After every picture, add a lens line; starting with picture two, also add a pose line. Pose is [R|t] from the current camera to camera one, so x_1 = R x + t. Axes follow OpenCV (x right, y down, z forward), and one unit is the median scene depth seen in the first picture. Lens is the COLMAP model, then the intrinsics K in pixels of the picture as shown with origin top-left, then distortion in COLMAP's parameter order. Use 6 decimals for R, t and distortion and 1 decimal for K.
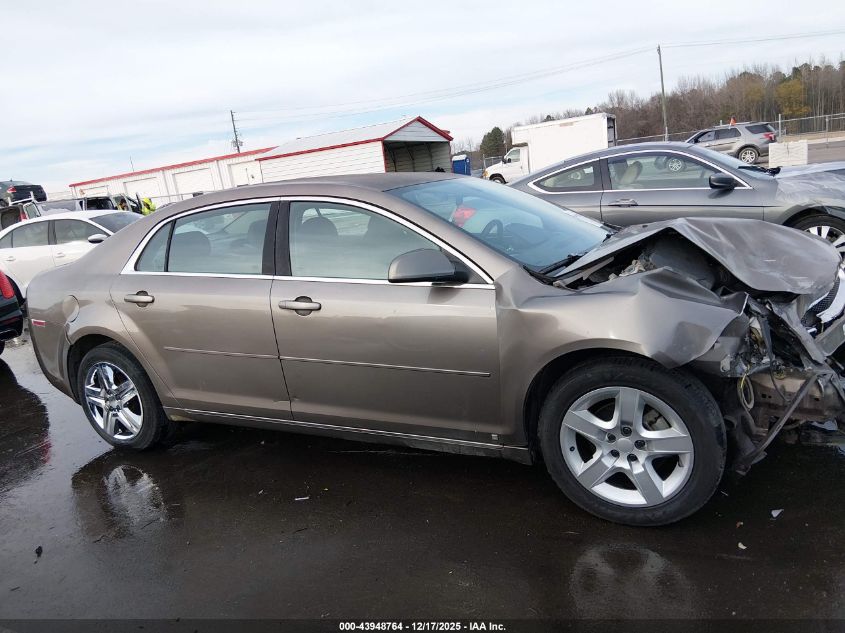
lens RADIAL K [[598.8, 0, 422.5], [0, 598.8, 316.5], [0, 0, 1]] dist [0.072443, -0.159678]
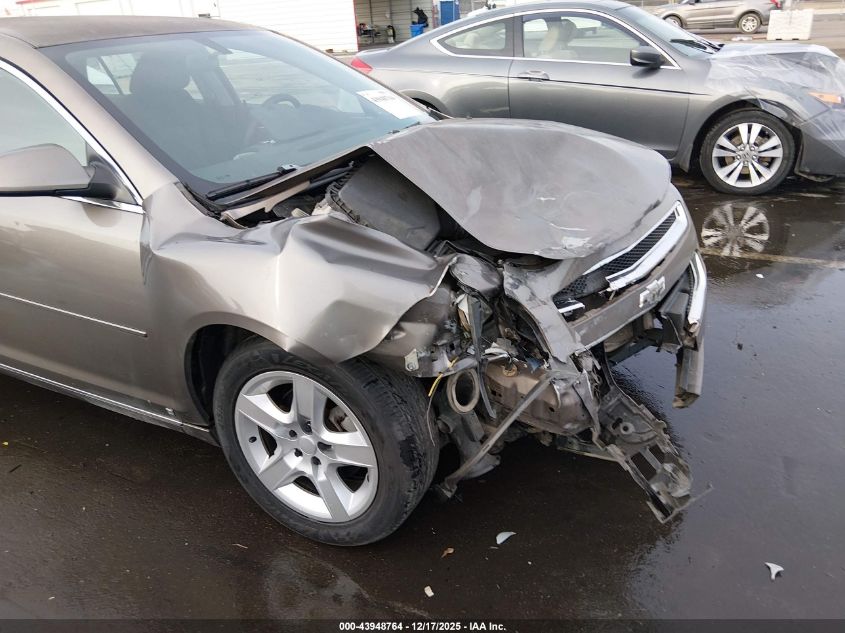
lens RADIAL K [[620.1, 0, 422.5], [0, 620.1, 316.5], [0, 0, 1]] dist [0.042884, -0.076247]
pose [[0.996855, 0.051961, 0.059833, 0.422013], [-0.063658, 0.974737, 0.214090, -0.111996], [-0.047197, -0.217226, 0.974980, 0.283700]]
